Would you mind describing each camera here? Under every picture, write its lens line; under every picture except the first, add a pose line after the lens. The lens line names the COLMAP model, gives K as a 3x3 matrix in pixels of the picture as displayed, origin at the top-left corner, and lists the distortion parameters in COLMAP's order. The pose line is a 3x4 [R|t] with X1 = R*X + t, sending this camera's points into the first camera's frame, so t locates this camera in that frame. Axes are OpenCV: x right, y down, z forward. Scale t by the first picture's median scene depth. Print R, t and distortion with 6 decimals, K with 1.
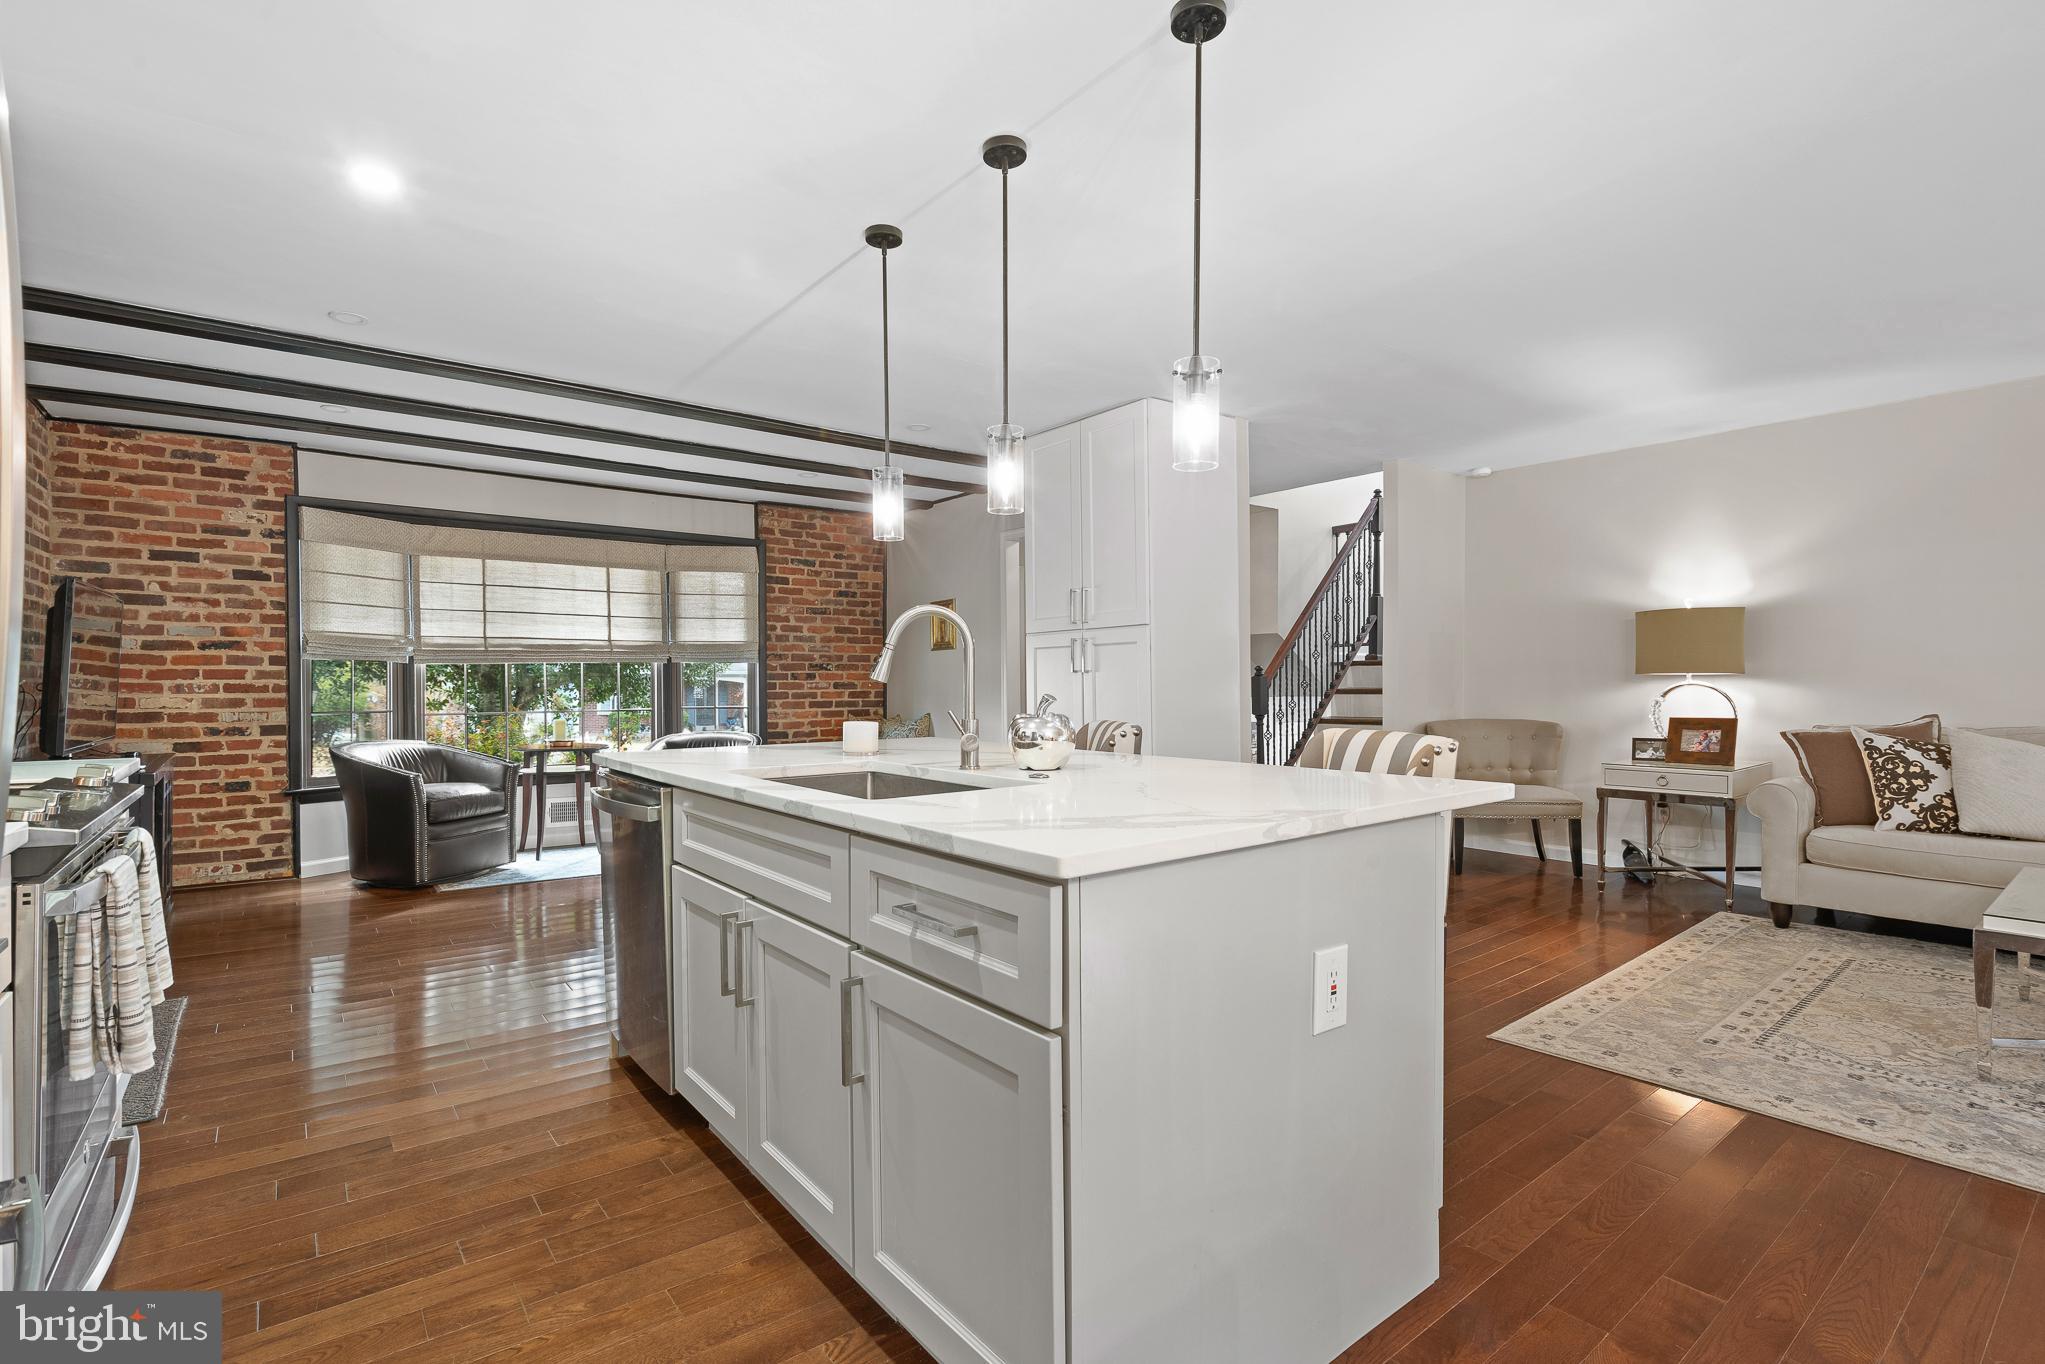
lens RADIAL K [[962.5, 0, 1009.7], [0, 962.5, 679.9], [0, 0, 1]] dist [-0.004223, -0.001840]
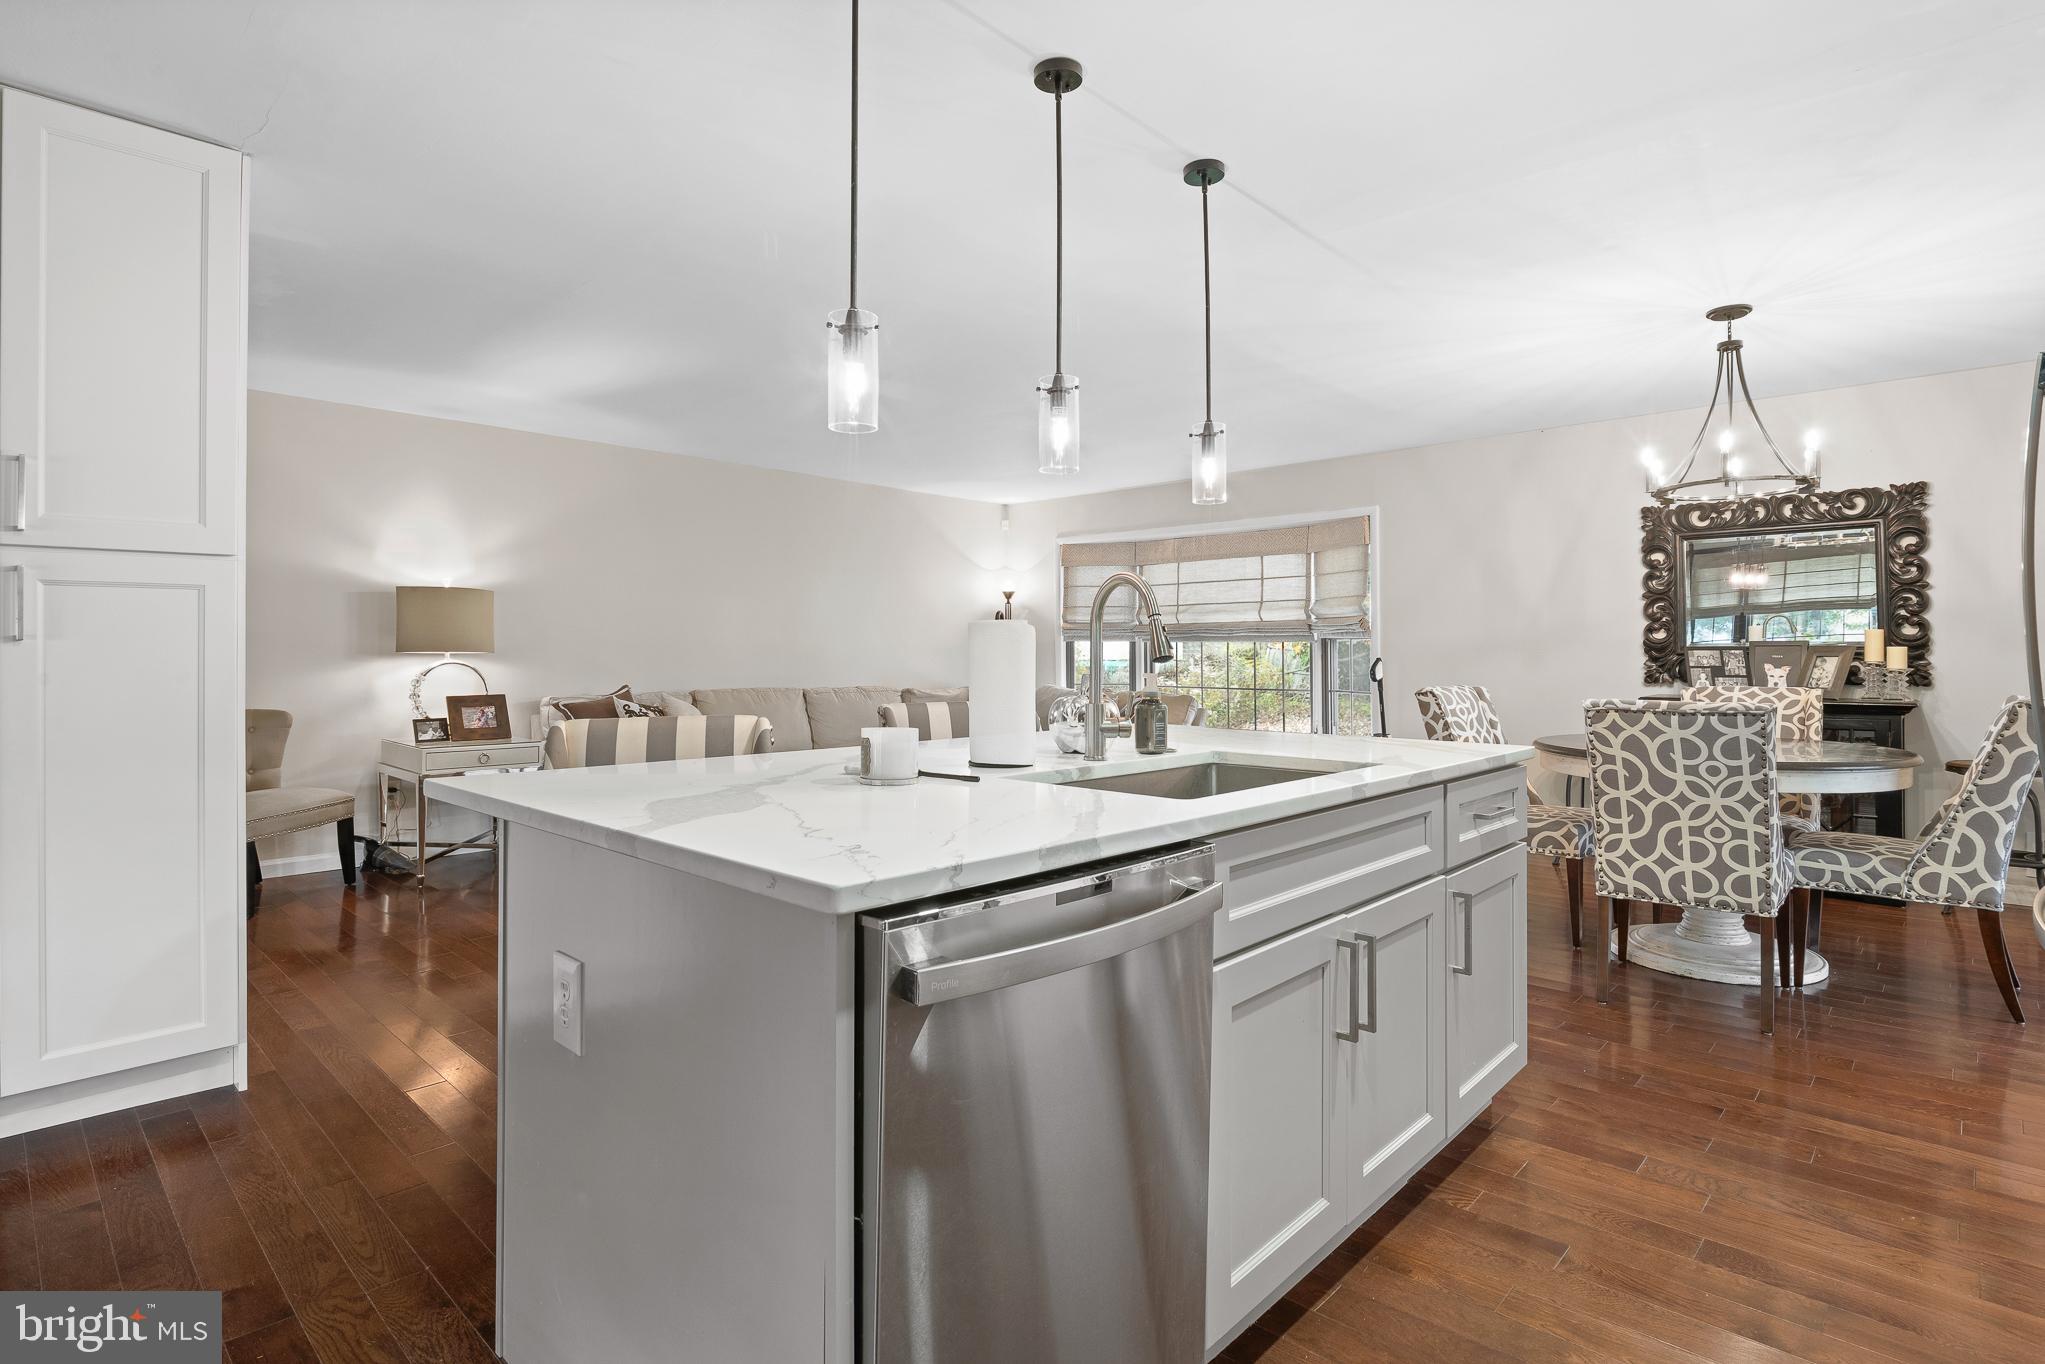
lens RADIAL K [[1017.7, 0, 1023.4], [0, 1017.7, 667.1], [0, 0, 1]] dist [0.028634, 0.000013]
pose [[-0.155422, -0.006575, 0.987826, -0.435471], [-0.003745, 0.999975, 0.006067, 0.000141], [-0.987841, -0.002756, -0.155443, 0.543439]]
